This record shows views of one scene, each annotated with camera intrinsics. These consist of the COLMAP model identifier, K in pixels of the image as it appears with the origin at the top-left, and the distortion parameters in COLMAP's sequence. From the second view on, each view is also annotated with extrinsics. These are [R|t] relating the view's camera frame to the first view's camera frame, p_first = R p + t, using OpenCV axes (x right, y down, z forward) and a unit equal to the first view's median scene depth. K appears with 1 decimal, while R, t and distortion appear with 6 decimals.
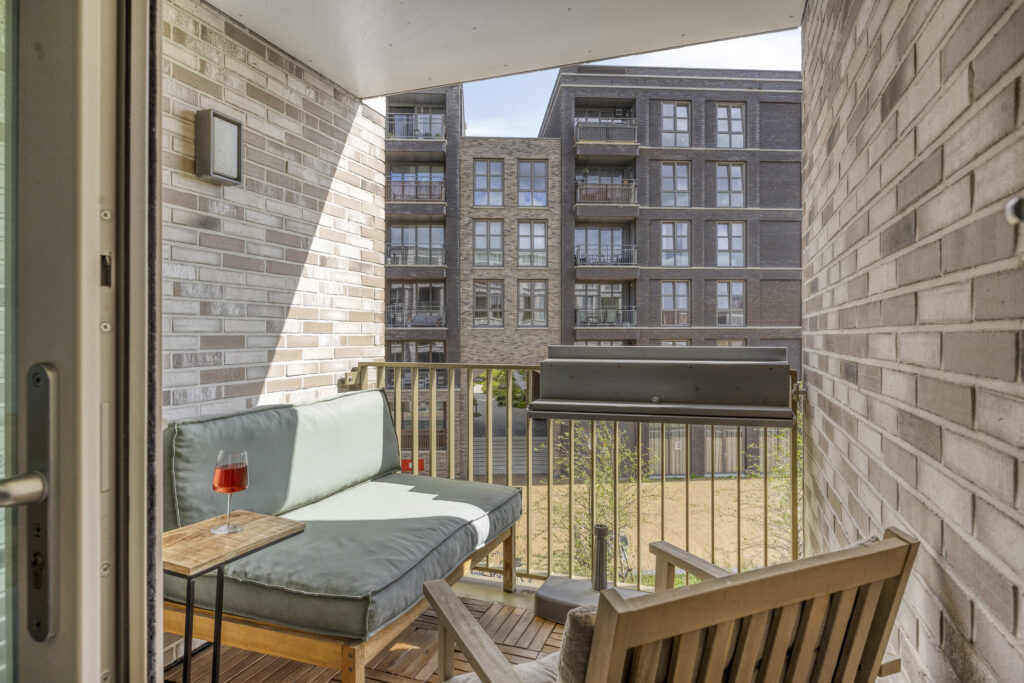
lens RADIAL K [[587.7, 0, 512.0], [0, 587.7, 341.5], [0, 0, 1]] dist [-0.005005, 0.000256]
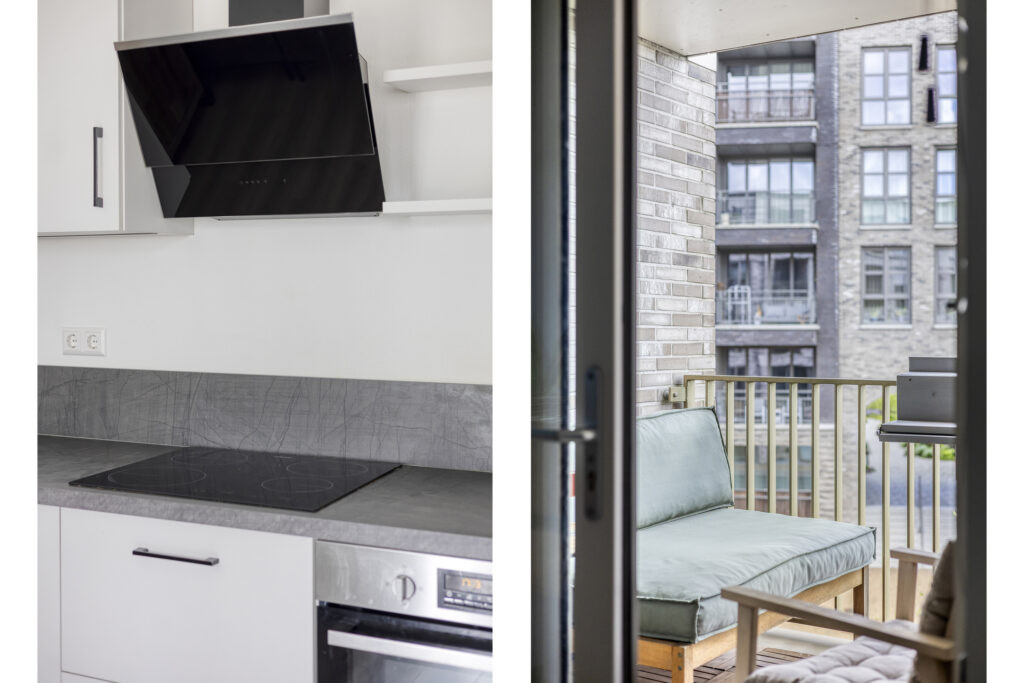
lens RADIAL K [[1914.2, 0, 512.0], [0, 1914.2, 341.5], [0, 0, 1]] dist [-0.037698, -0.095647]
pose [[0.946766, 0.001135, -0.321921, 0.231300], [-0.000616, 0.999998, 0.001714, -0.010313], [0.321922, -0.001425, 0.946765, -0.999772]]
